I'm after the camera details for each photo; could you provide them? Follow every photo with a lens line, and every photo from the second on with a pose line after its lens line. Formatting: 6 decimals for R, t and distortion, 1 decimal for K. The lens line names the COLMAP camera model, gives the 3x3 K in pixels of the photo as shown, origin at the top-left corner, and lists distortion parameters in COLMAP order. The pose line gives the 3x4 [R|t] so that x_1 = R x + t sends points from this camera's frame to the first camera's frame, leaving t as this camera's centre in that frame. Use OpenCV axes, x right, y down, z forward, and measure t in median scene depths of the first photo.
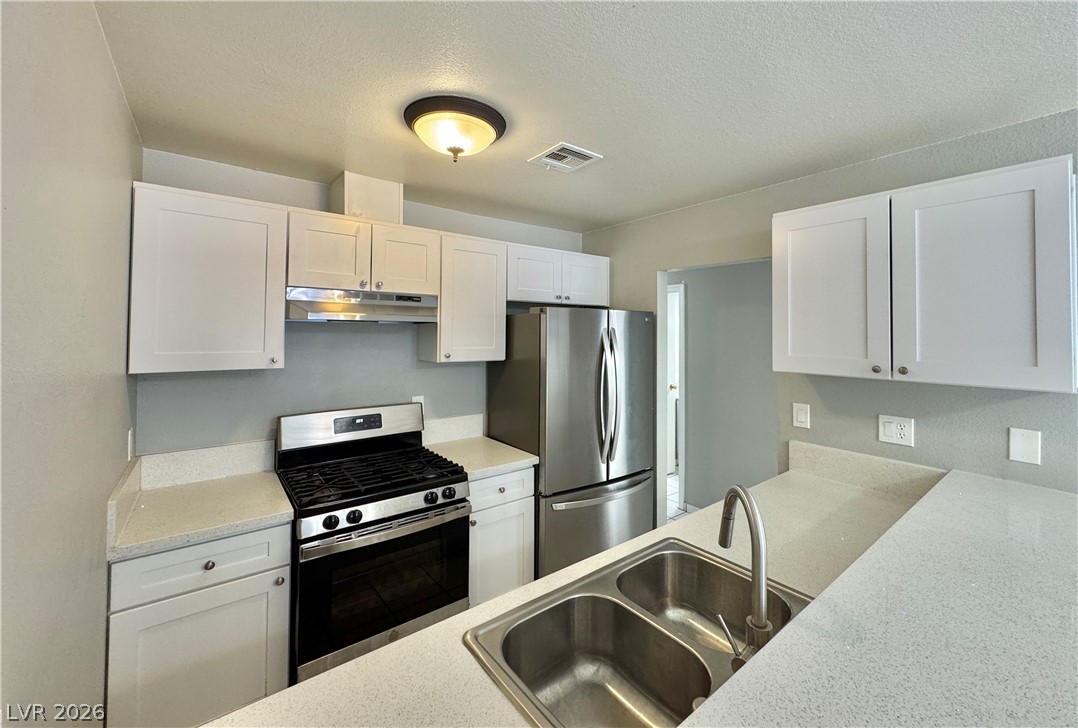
lens RADIAL K [[430.2, 0, 536.9], [0, 430.2, 326.3], [0, 0, 1]] dist [-0.000239, -0.000035]
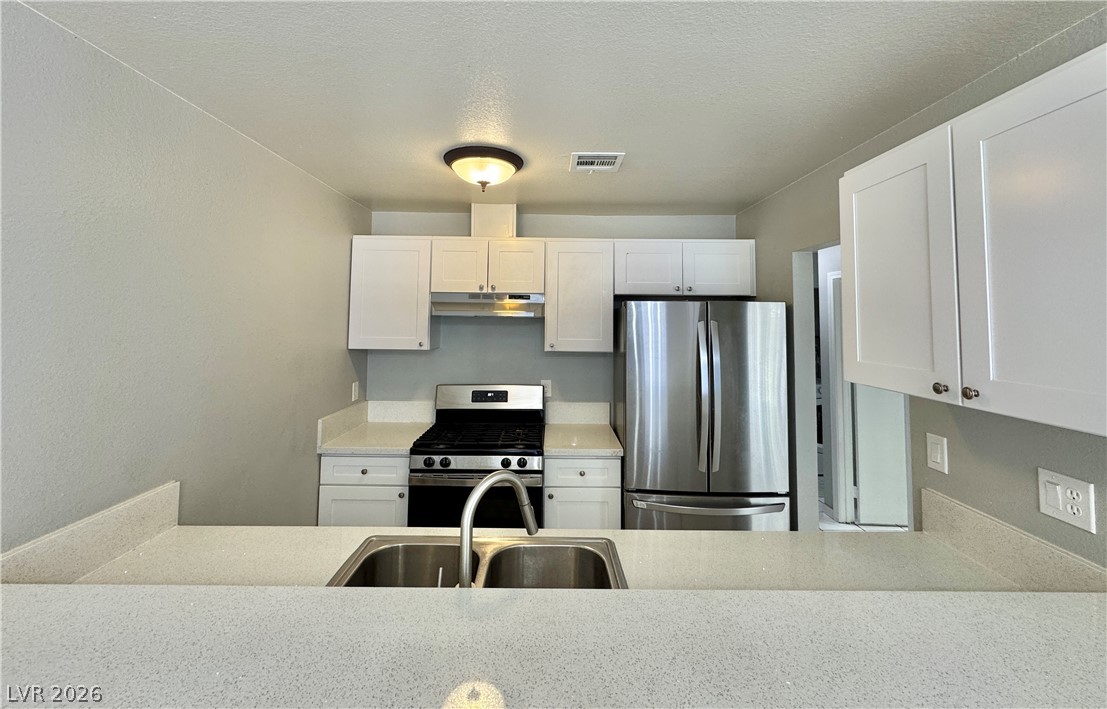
lens RADIAL K [[442.8, 0, 553.0], [0, 442.8, 296.0], [0, 0, 1]] dist [0.000533, 0.000082]
pose [[0.794729, -0.031465, -0.606149, 0.578365], [0.005099, 0.998966, -0.045171, -0.011106], [0.606943, 0.032808, 0.794068, 0.072601]]
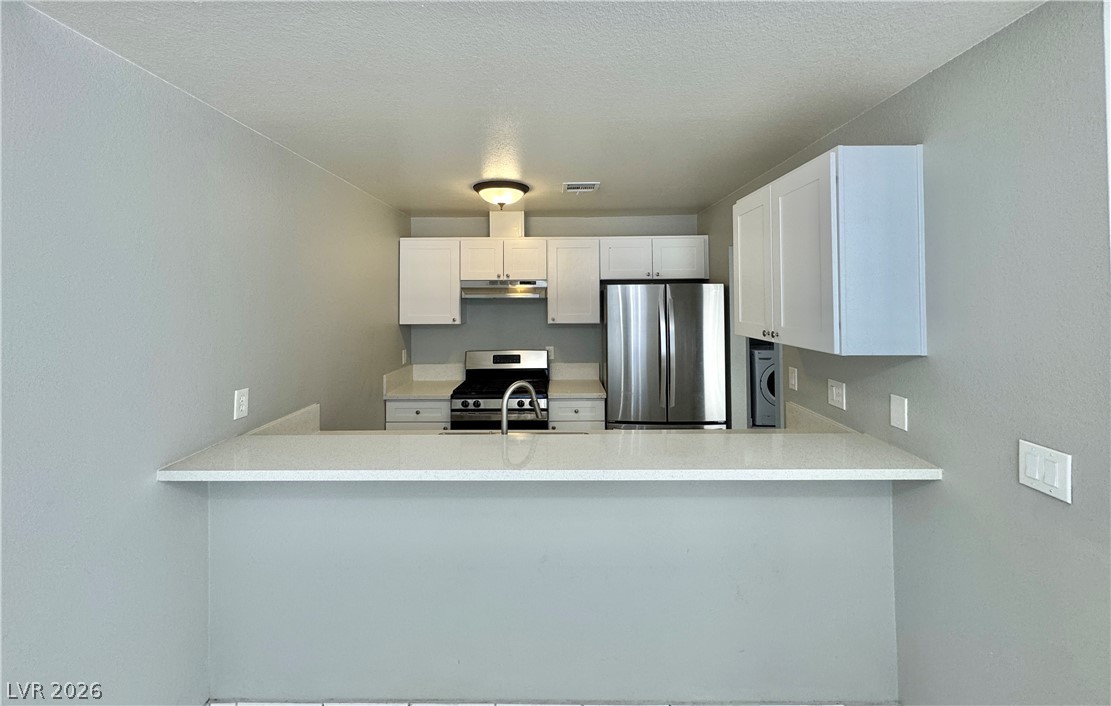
lens RADIAL K [[443.5, 0, 555.6], [0, 443.5, 292.5], [0, 0, 1]] dist [0.000532, 0.000030]
pose [[0.788899, -0.023890, -0.614059, 0.853935], [0.022207, 0.999700, -0.010362, -0.010173], [0.614122, -0.005462, 0.789192, -0.248937]]
